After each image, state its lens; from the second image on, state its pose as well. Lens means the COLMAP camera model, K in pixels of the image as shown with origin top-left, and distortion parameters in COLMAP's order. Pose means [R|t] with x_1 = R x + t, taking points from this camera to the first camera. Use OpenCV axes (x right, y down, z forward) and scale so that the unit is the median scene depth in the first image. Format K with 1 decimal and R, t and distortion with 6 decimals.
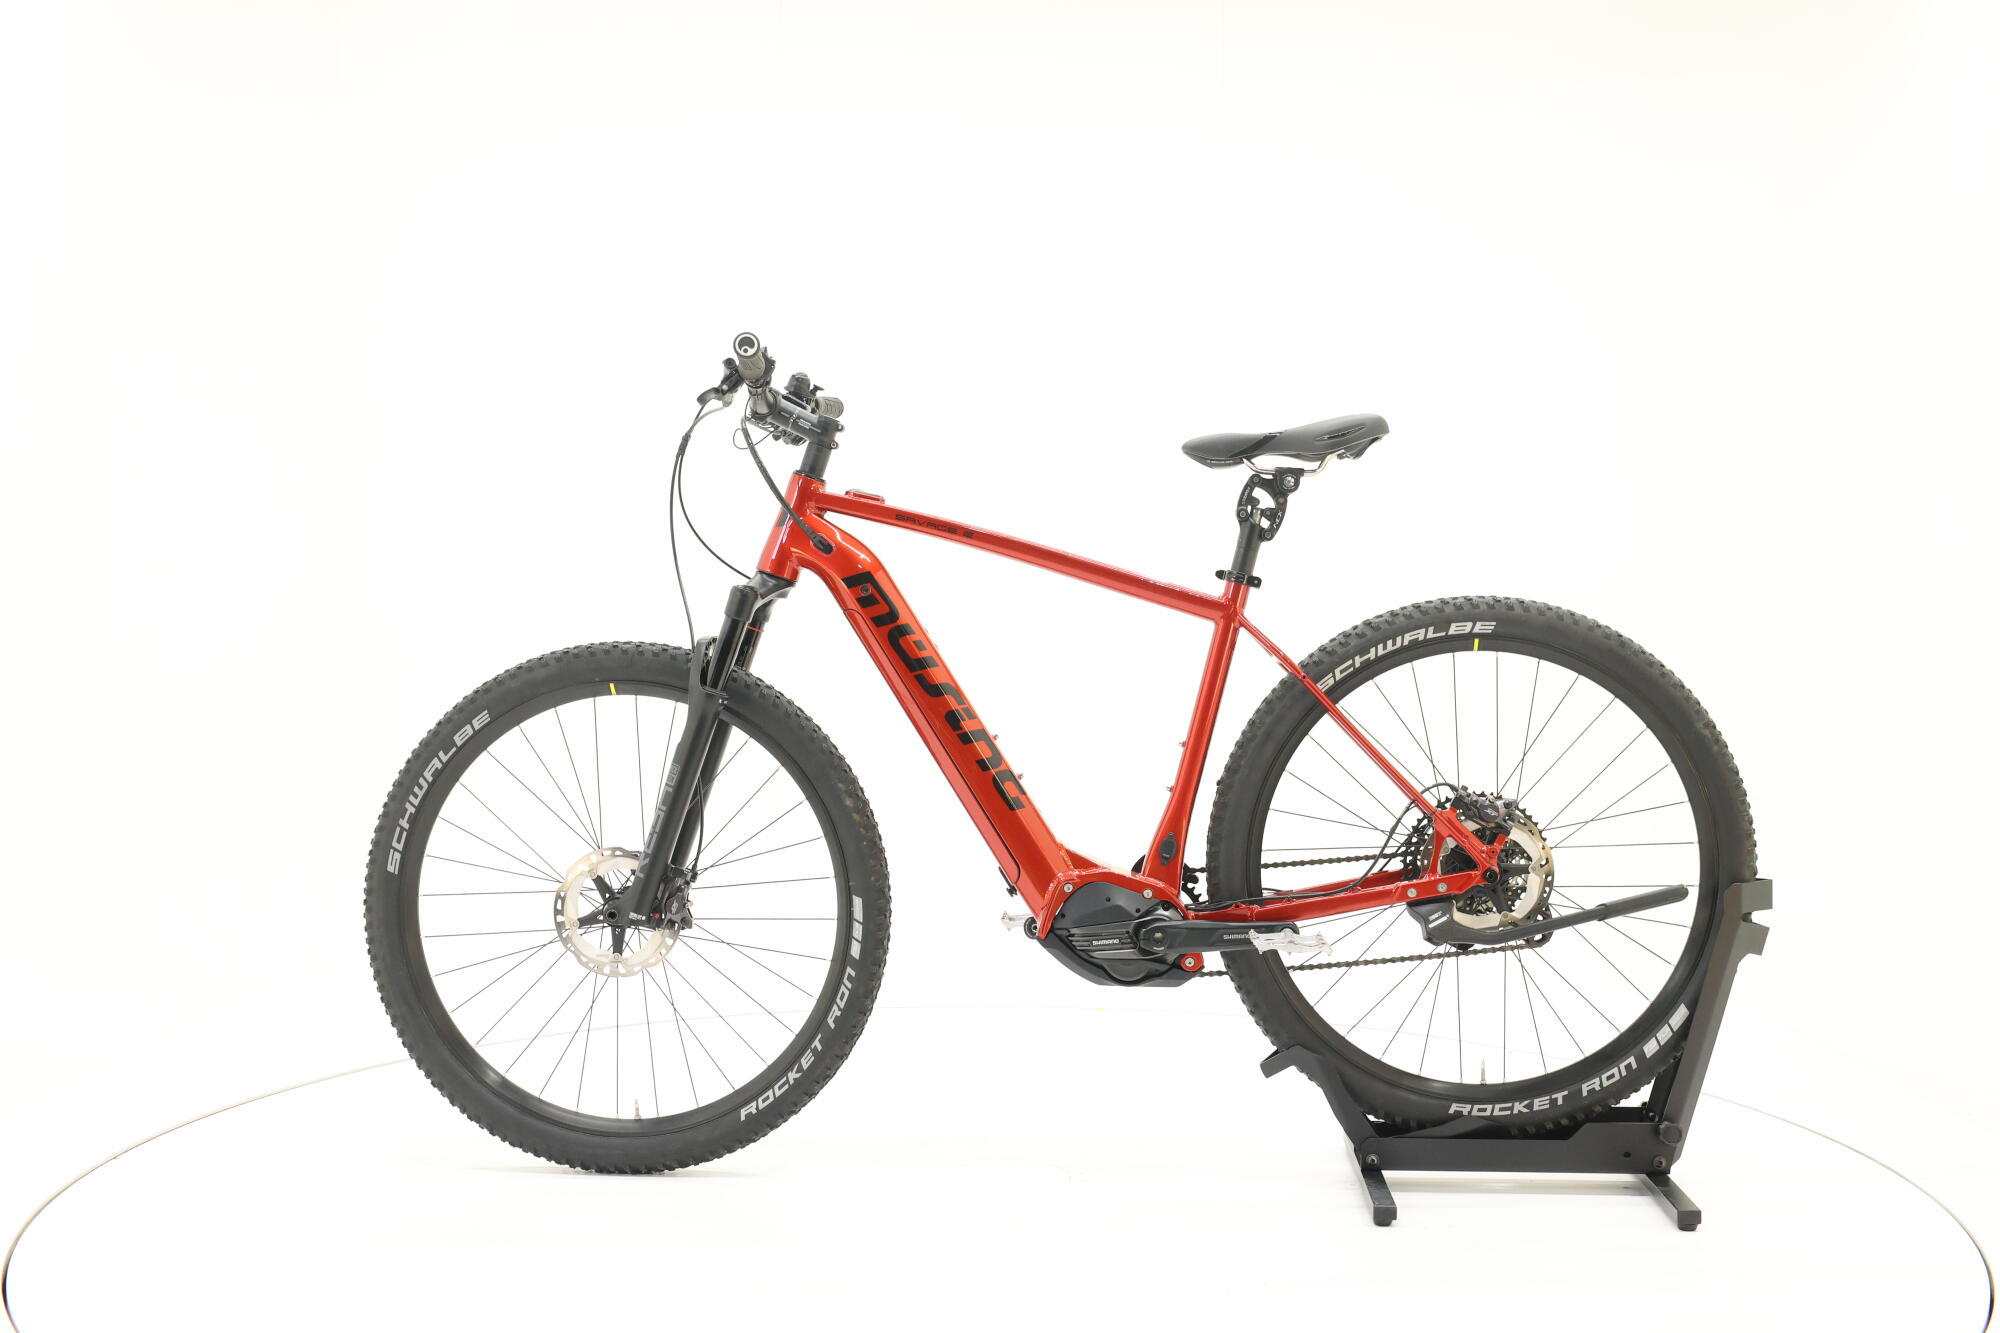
lens RADIAL K [[2133.0, 0, 1000.0], [0, 2133.0, 666.5], [0, 0, 1]] dist [0.006177, 0.006660]
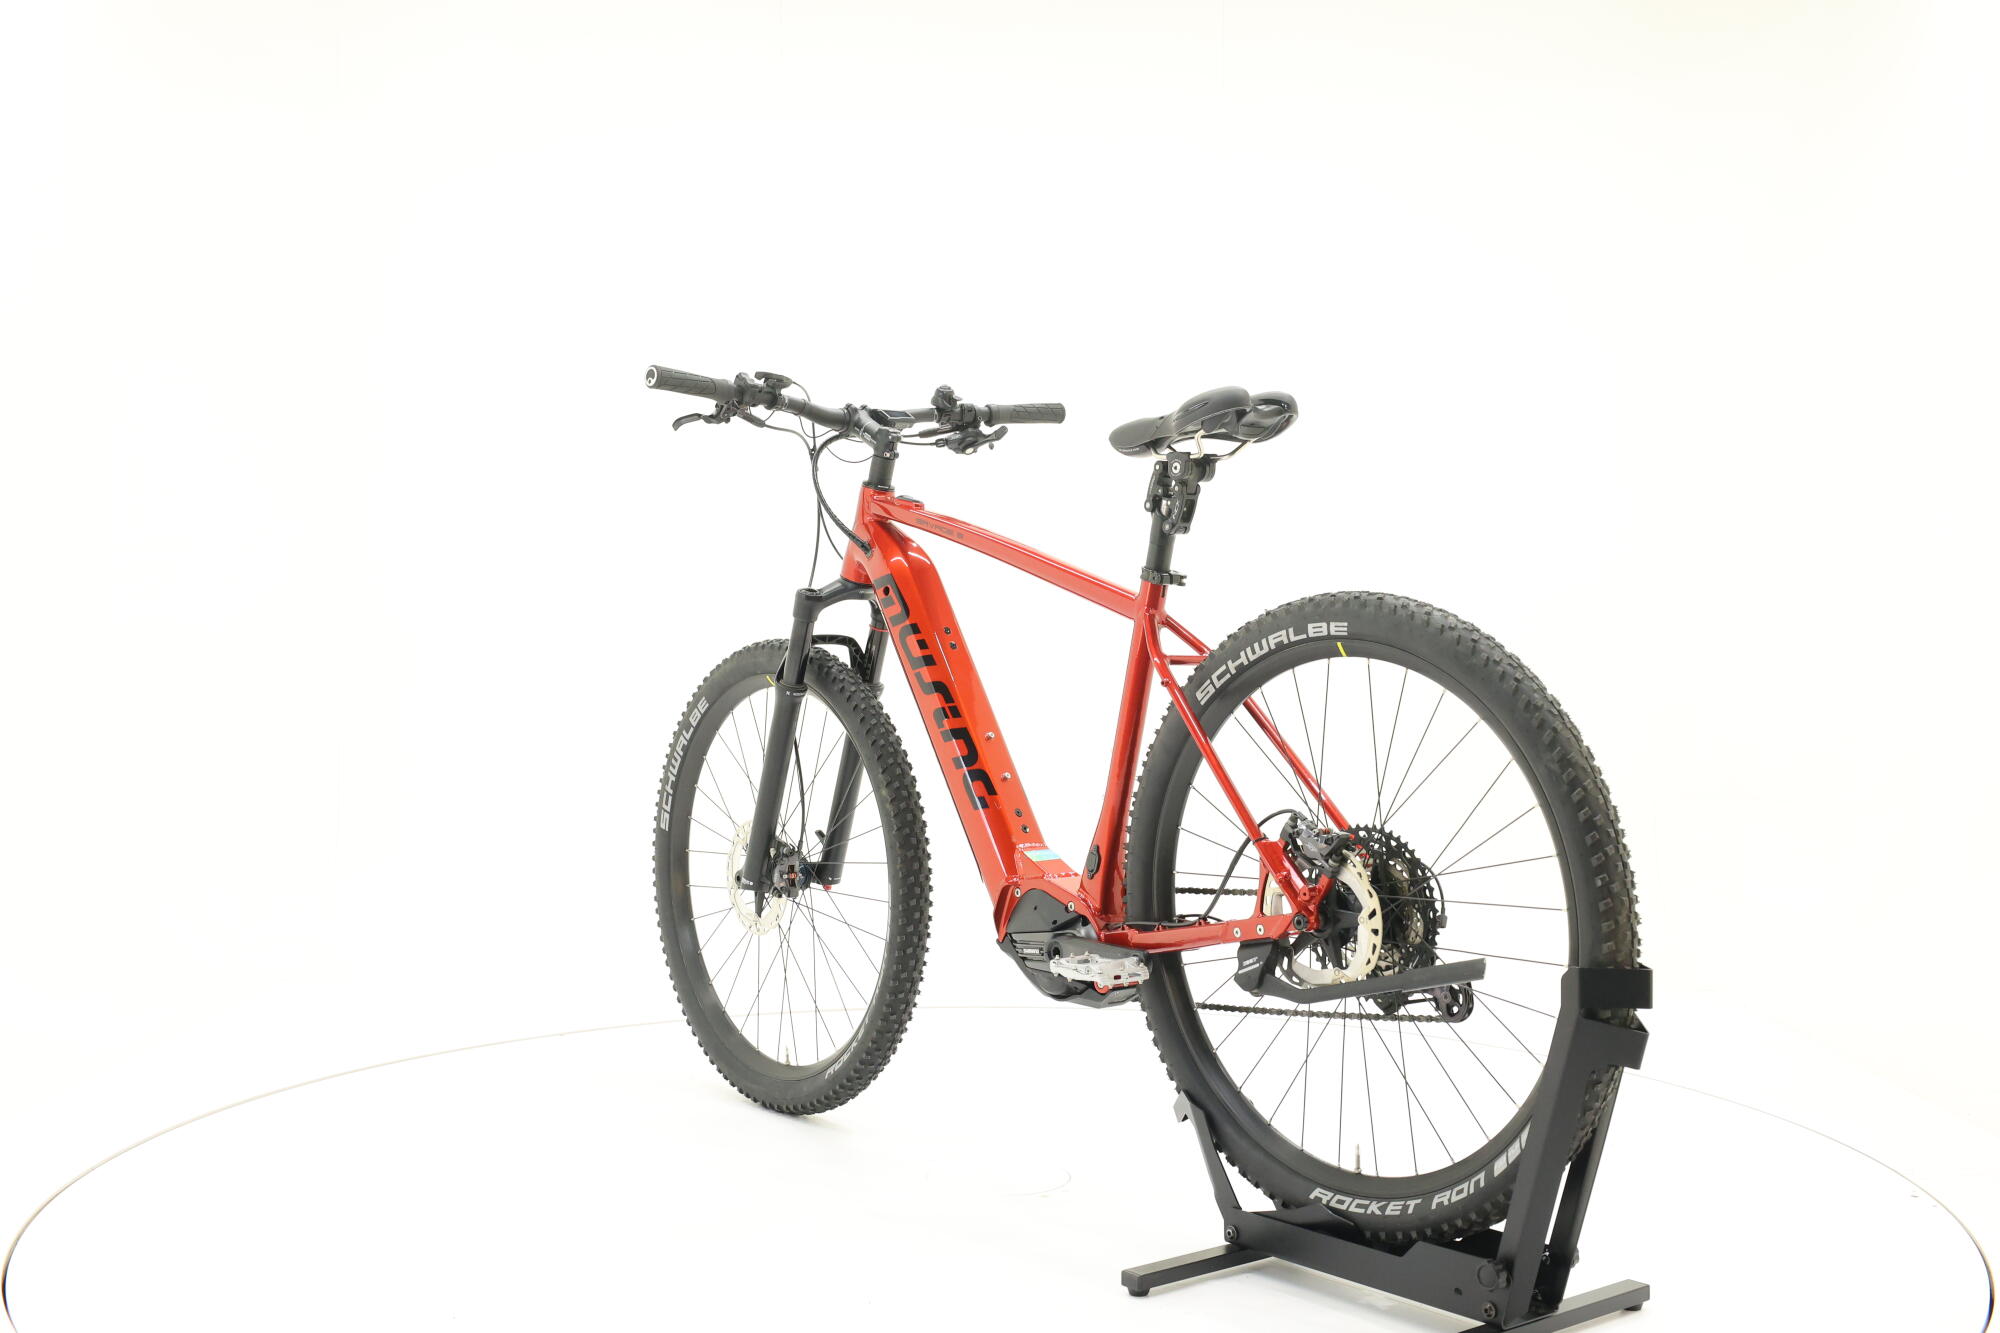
lens RADIAL K [[2133.0, 0, 1000.0], [0, 2133.0, 666.5], [0, 0, 1]] dist [0.006177, 0.006660]
pose [[0.684864, 0.015955, -0.728496, 0.732596], [-0.007064, 0.999859, 0.015258, -0.015021], [0.728637, -0.005303, 0.684880, 0.321938]]
